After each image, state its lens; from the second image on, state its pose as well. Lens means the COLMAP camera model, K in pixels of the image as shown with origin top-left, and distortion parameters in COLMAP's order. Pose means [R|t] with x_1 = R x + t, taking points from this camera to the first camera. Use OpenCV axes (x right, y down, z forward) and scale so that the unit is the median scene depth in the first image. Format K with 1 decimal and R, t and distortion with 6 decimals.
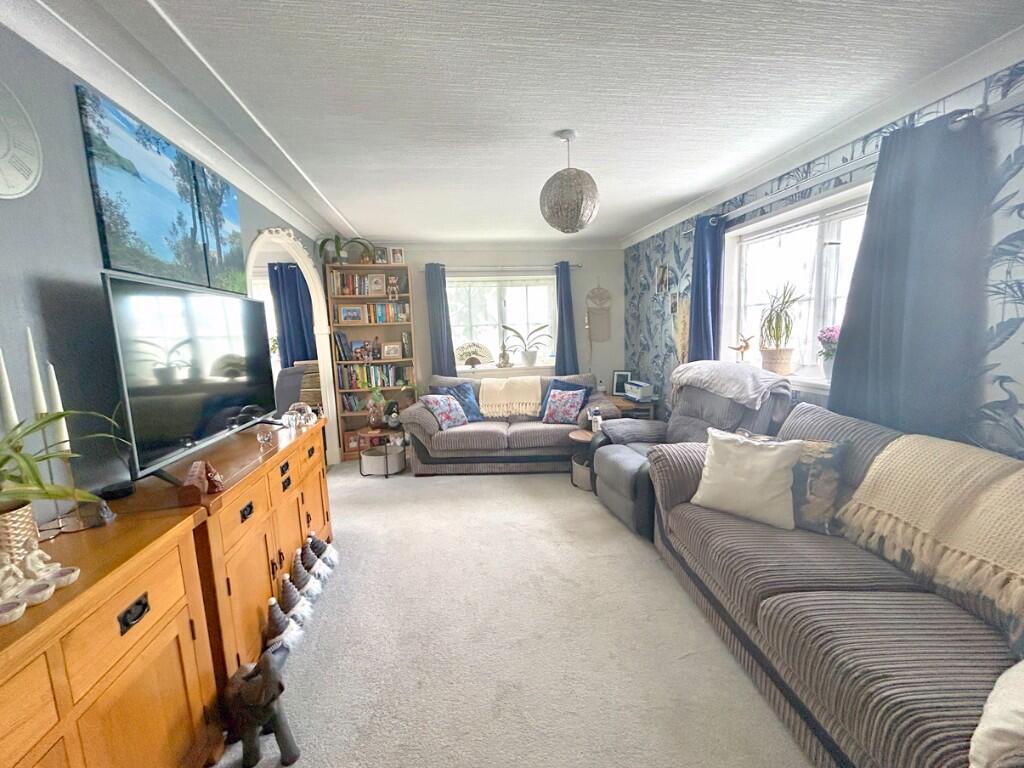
lens RADIAL K [[413.2, 0, 512.0], [0, 413.2, 384.0], [0, 0, 1]] dist [-0.000243, -0.000135]
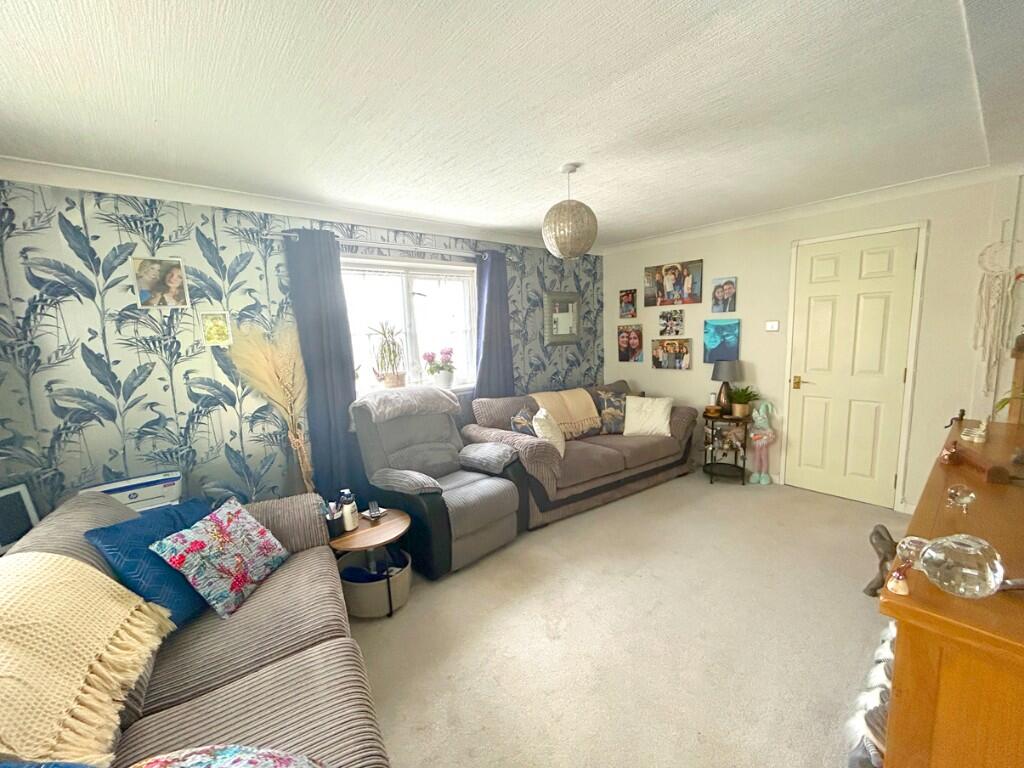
lens RADIAL K [[413.2, 0, 512.0], [0, 413.2, 384.0], [0, 0, 1]] dist [-0.000243, -0.000135]
pose [[-0.512823, -0.058361, 0.856508, -0.598448], [0.167722, 0.971650, 0.166628, -0.216256], [-0.841951, 0.229106, -0.488496, 1.444509]]
